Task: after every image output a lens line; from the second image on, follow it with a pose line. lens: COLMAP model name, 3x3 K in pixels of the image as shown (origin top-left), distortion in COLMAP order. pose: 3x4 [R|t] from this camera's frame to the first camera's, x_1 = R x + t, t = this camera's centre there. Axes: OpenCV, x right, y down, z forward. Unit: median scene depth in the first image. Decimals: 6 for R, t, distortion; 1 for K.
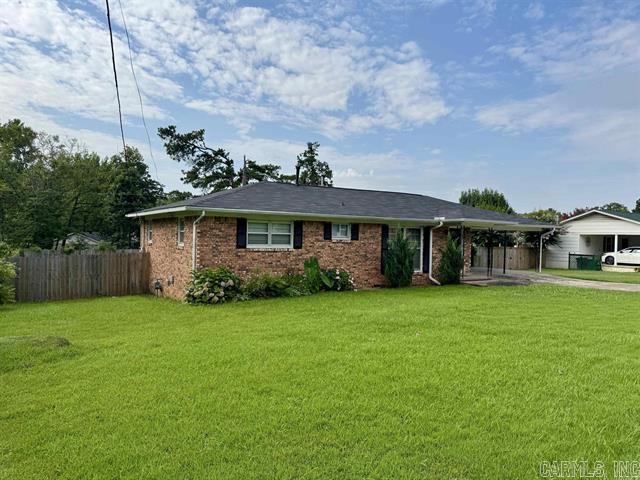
lens RADIAL K [[446.3, 0, 320.0], [0, 446.3, 240.0], [0, 0, 1]] dist [-0.004316, -0.002430]
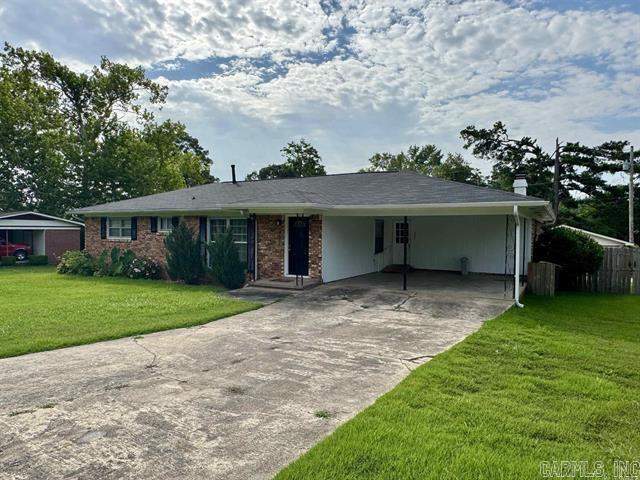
lens RADIAL K [[421.7, 0, 320.0], [0, 421.7, 240.0], [0, 0, 1]] dist [0.001656, 0.000821]
pose [[0.414448, 0.001258, -0.910072, 0.378202], [-0.014474, 0.999882, -0.005210, 0.005581], [0.909958, 0.015332, 0.414417, 0.318392]]
